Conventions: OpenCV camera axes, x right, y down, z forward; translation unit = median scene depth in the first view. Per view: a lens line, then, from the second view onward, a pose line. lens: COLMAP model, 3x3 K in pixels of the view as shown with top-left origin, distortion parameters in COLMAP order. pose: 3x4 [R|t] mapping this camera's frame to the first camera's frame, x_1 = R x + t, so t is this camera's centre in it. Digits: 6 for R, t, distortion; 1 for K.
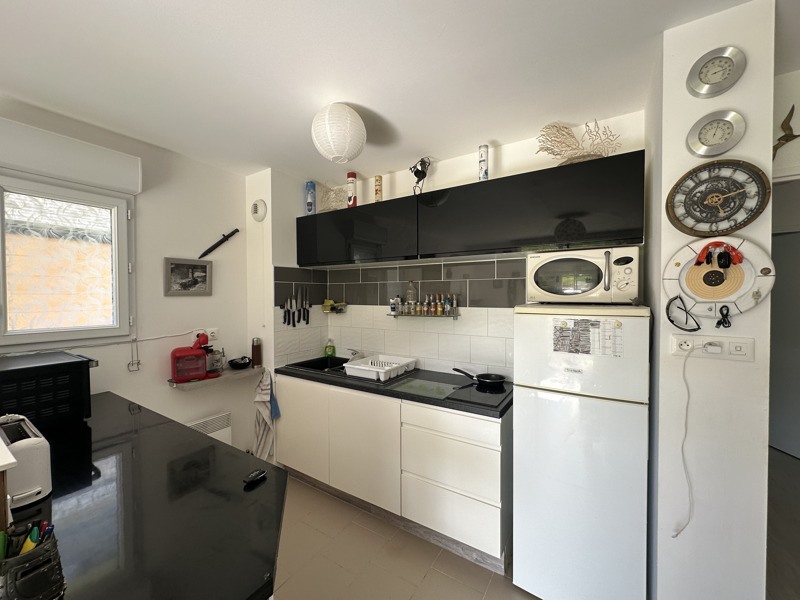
lens RADIAL K [[319.9, 0, 400.5], [0, 319.9, 300.9], [0, 0, 1]] dist [0.000562, 0.000135]
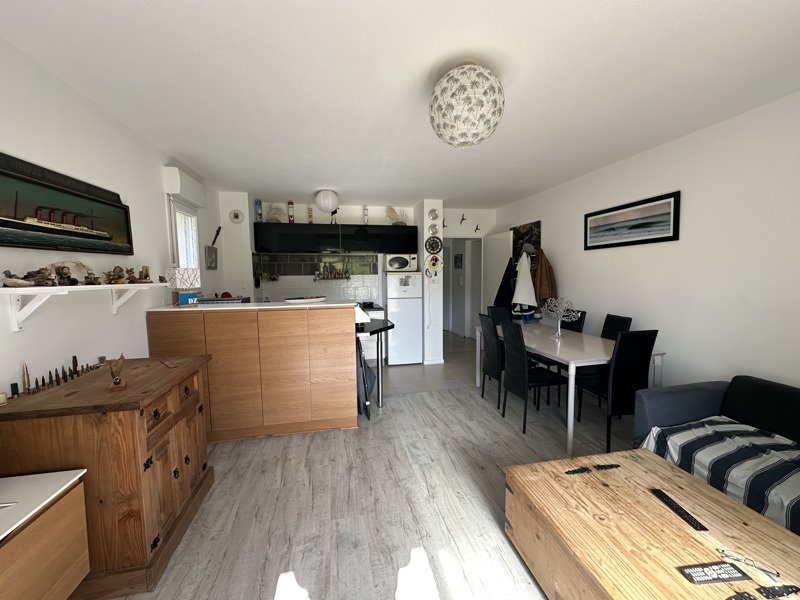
lens RADIAL K [[319.9, 0, 398.0], [0, 319.9, 299.9], [0, 0, 1]] dist [0.000562, 0.000135]
pose [[0.706943, -0.066253, 0.704160, -2.008986], [0.022279, 0.997195, 0.071457, 0.071945], [-0.706919, -0.034828, 0.706436, -1.413844]]
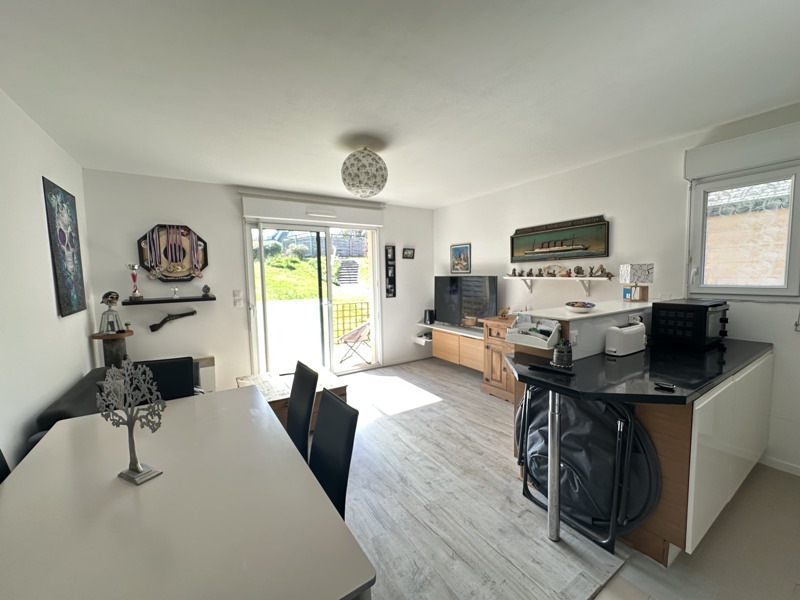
lens RADIAL K [[319.9, 0, 400.0], [0, 319.9, 300.4], [0, 0, 1]] dist [0.000562, 0.000135]
pose [[-0.407559, 0.082484, -0.909446, 0.880387], [0.003312, 0.996039, 0.088854, 0.031475], [0.913173, 0.033201, -0.406218, 0.330009]]
